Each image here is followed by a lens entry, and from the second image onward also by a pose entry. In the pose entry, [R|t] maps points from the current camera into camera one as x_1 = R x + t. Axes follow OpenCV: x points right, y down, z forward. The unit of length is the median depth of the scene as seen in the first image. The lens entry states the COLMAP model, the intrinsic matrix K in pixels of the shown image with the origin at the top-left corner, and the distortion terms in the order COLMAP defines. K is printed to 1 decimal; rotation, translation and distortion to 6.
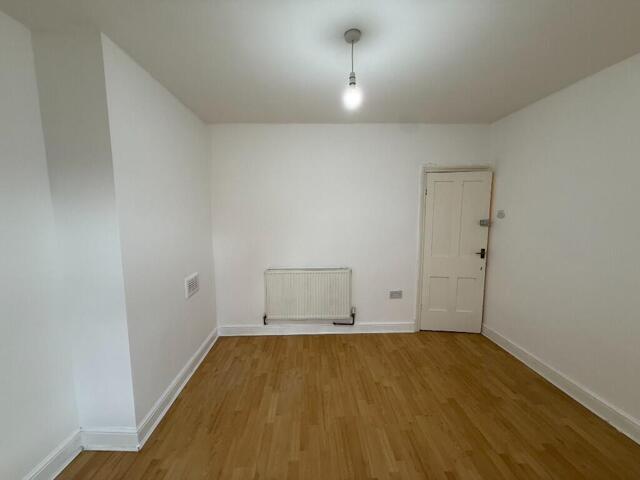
lens RADIAL K [[256.4, 0, 320.0], [0, 256.4, 242.3], [0, 0, 1]] dist [0.000938, 0.000112]
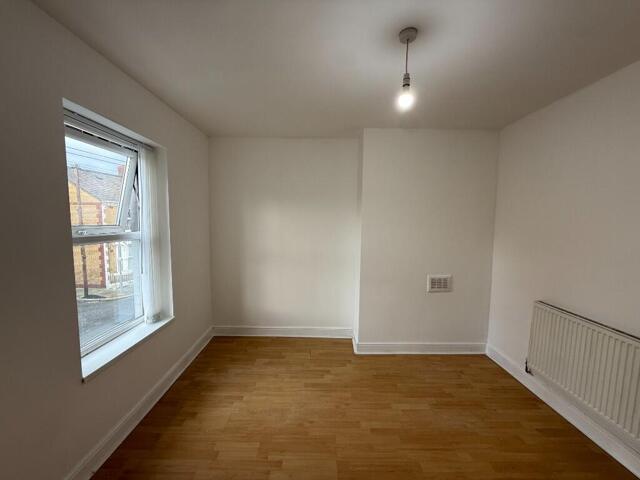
lens RADIAL K [[256.4, 0, 319.5], [0, 256.4, 239.9], [0, 0, 1]] dist [0.000938, 0.000112]
pose [[-0.040202, 0.089838, -0.995145, 0.698653], [-0.125605, 0.987595, 0.094230, -0.080004], [0.991265, 0.128783, -0.028420, 0.478070]]
